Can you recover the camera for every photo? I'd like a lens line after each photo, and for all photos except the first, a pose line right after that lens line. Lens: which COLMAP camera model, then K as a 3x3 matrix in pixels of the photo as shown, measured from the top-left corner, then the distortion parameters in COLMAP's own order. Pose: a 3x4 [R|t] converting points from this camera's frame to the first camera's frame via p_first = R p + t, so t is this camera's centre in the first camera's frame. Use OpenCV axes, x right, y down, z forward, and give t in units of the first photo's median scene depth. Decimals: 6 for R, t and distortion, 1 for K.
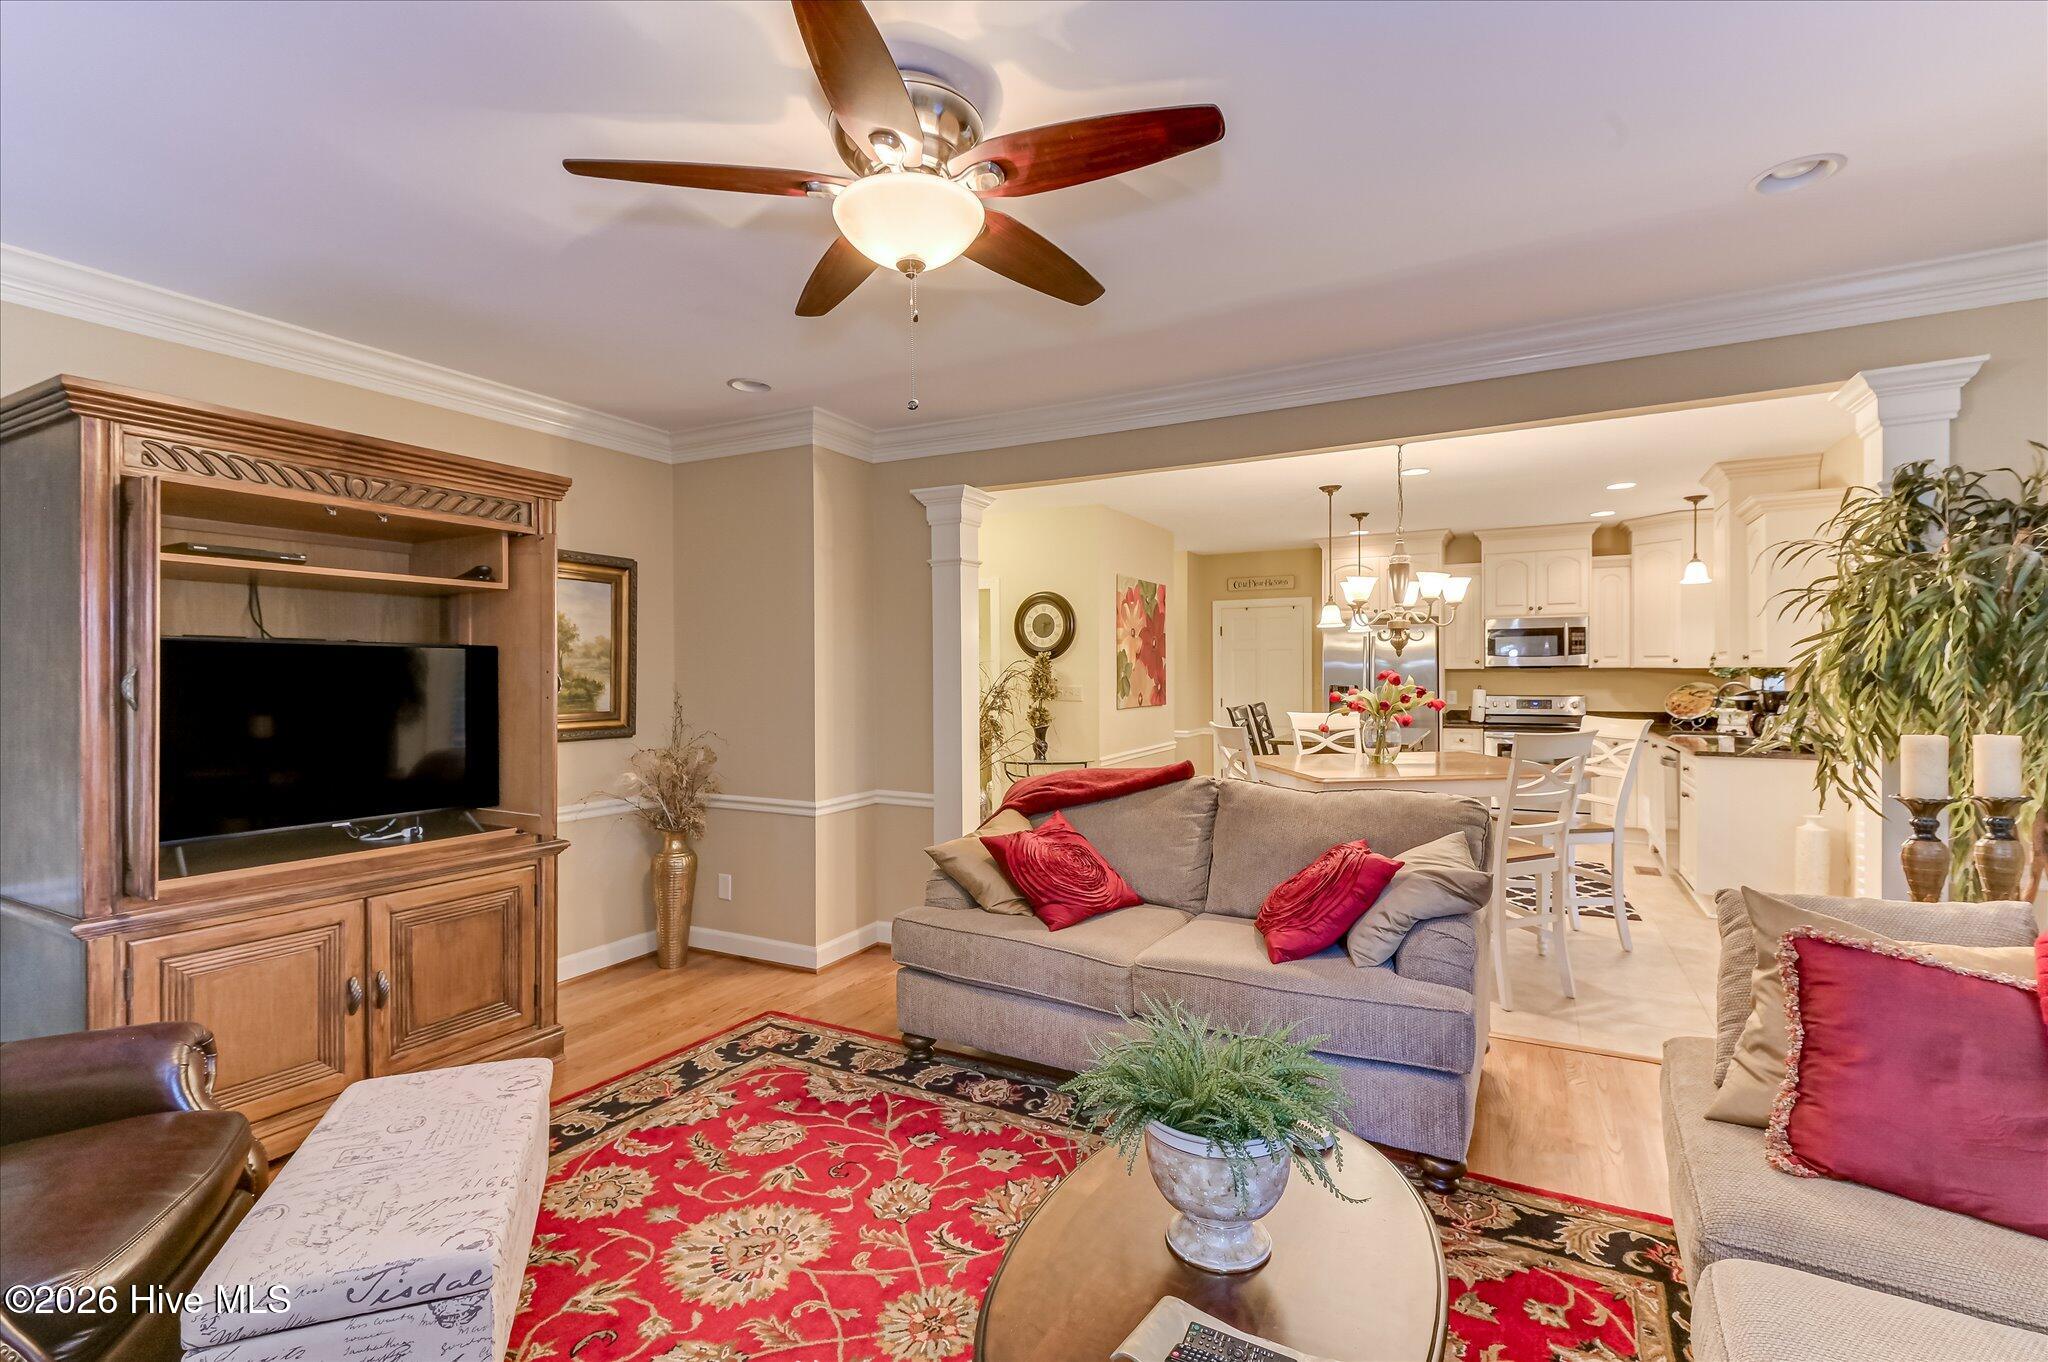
lens RADIAL K [[897.6, 0, 1024.1], [0, 897.6, 672.3], [0, 0, 1]] dist [0.017275, -0.000185]
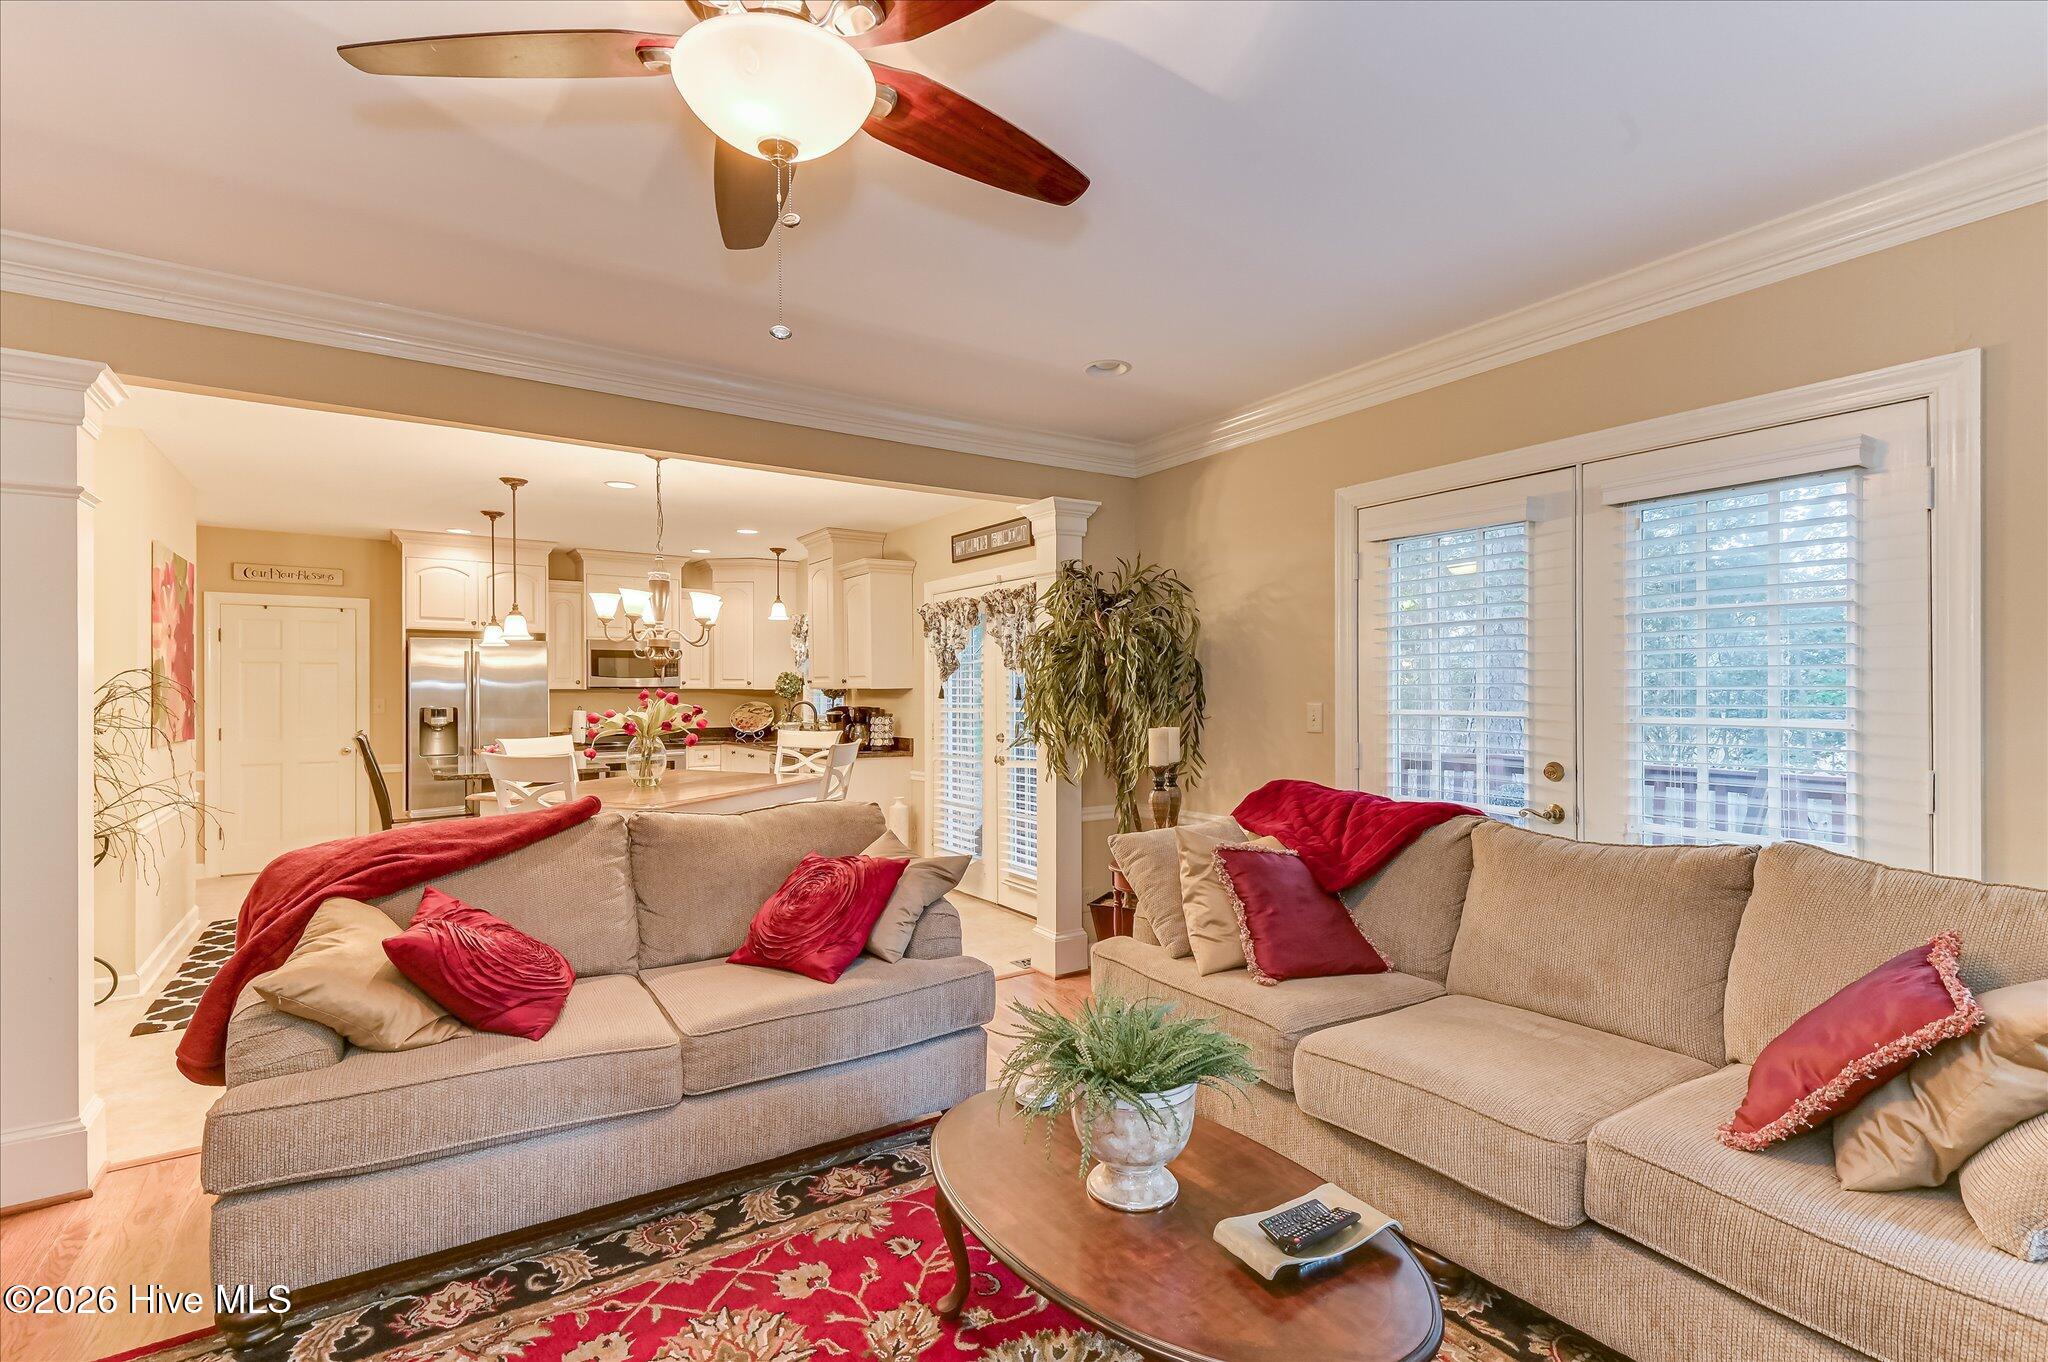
lens RADIAL K [[919.9, 0, 1026.4], [0, 919.9, 688.2], [0, 0, 1]] dist [0.052203, -0.028879]
pose [[0.490541, 0.005628, 0.871400, -0.432449], [-0.000340, 0.999980, -0.006267, 0.003696], [-0.871418, 0.002778, 0.490533, 0.264551]]
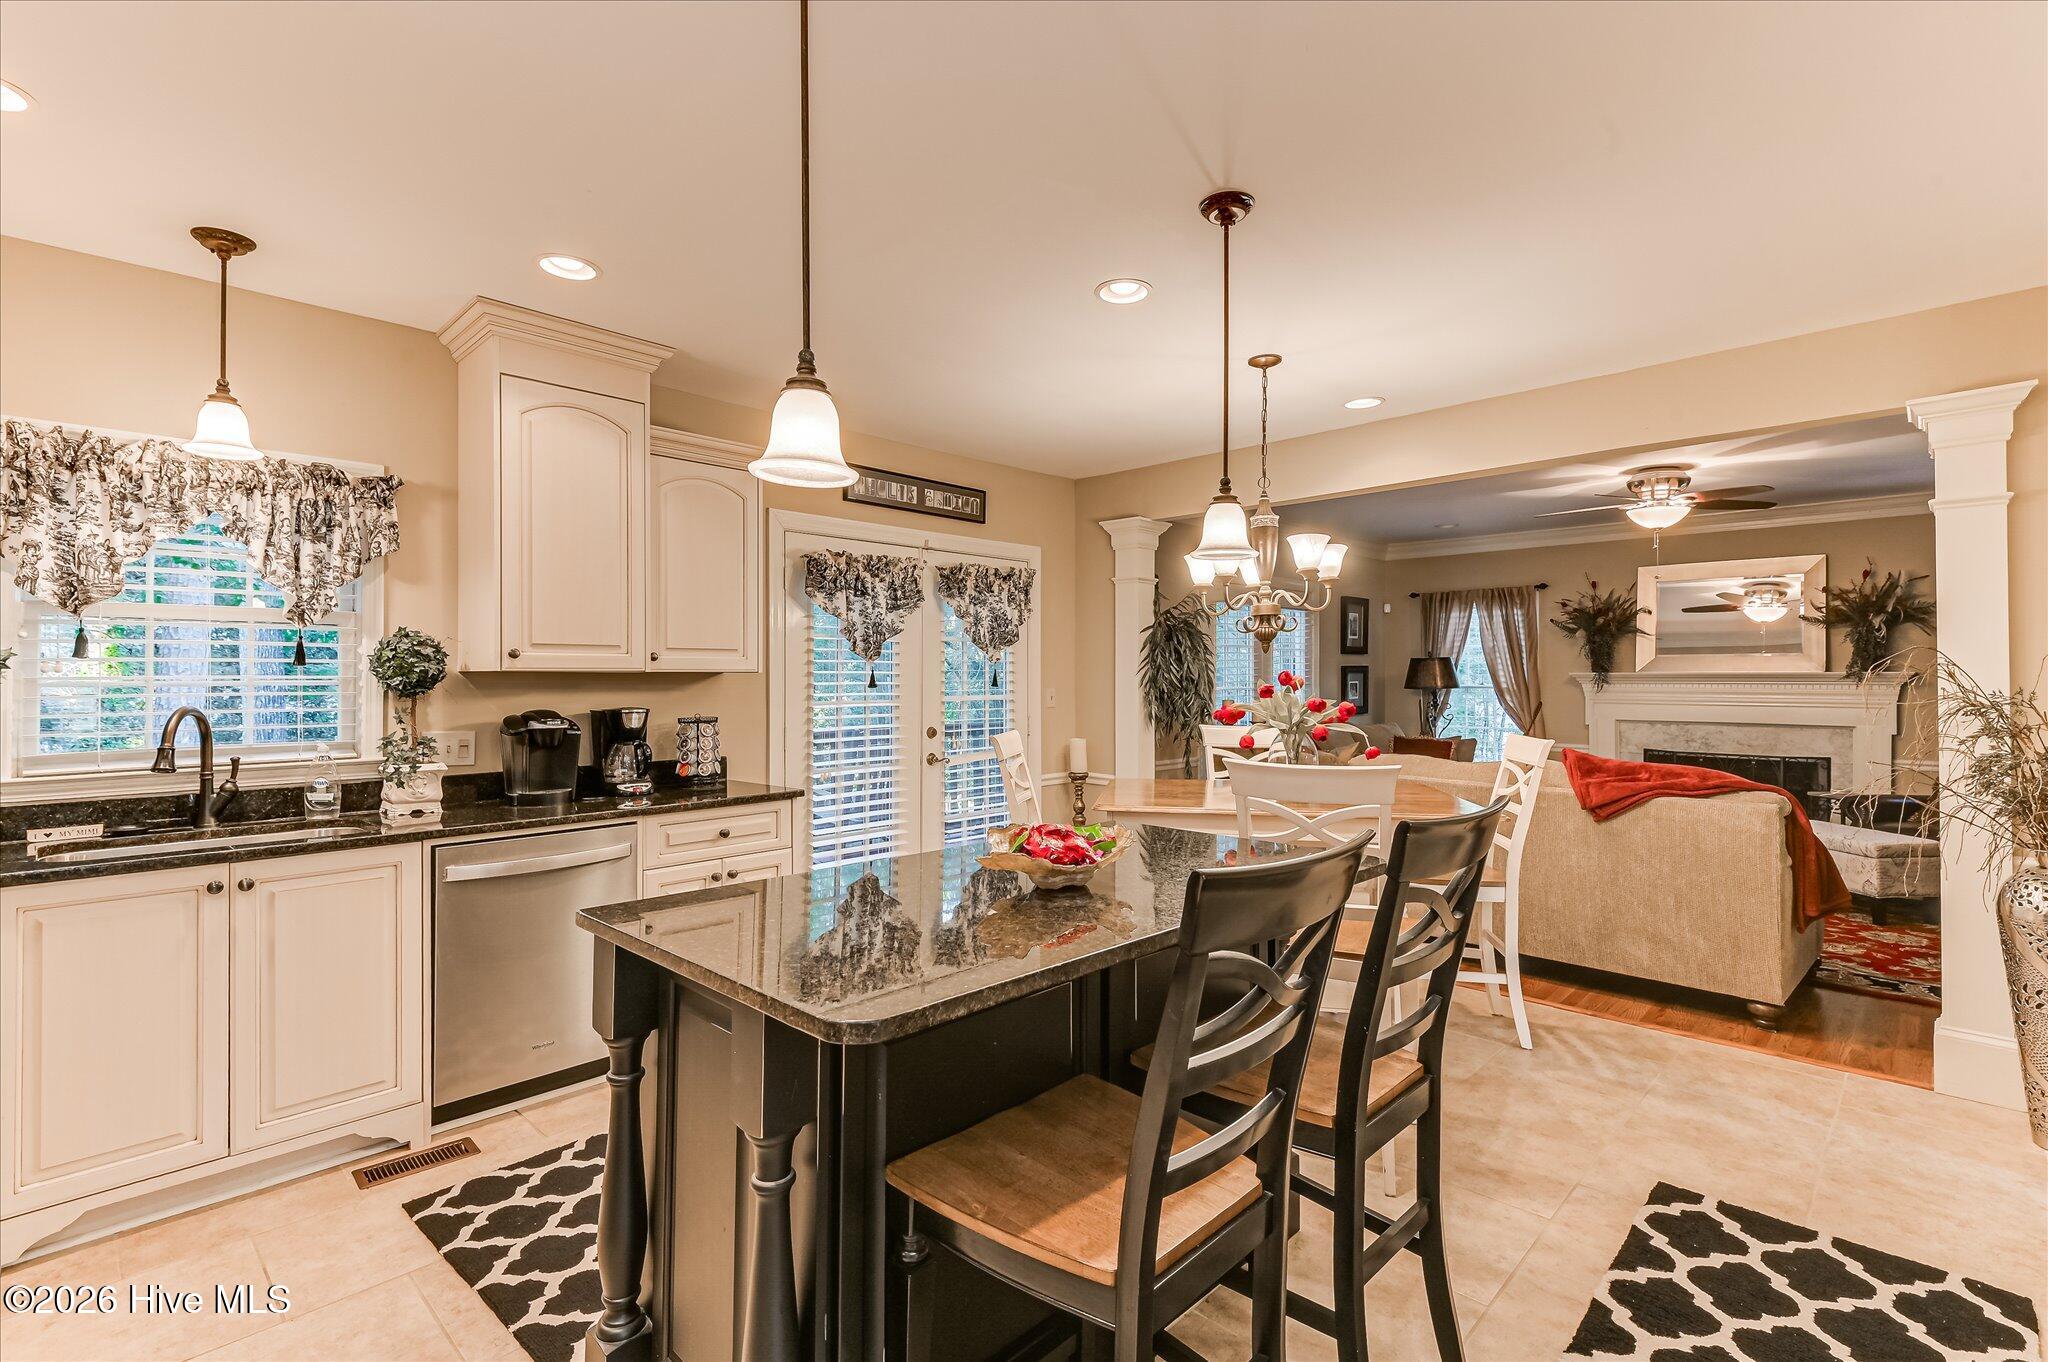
lens RADIAL K [[958.2, 0, 1024.0], [0, 958.2, 681.0], [0, 0, 1]] dist [-0.000999, -0.000657]
pose [[-0.957189, 0.004477, 0.289428, 0.769839], [0.005341, 0.999983, 0.002194, 0.000393], [-0.289414, 0.003646, -0.957197, 3.351941]]
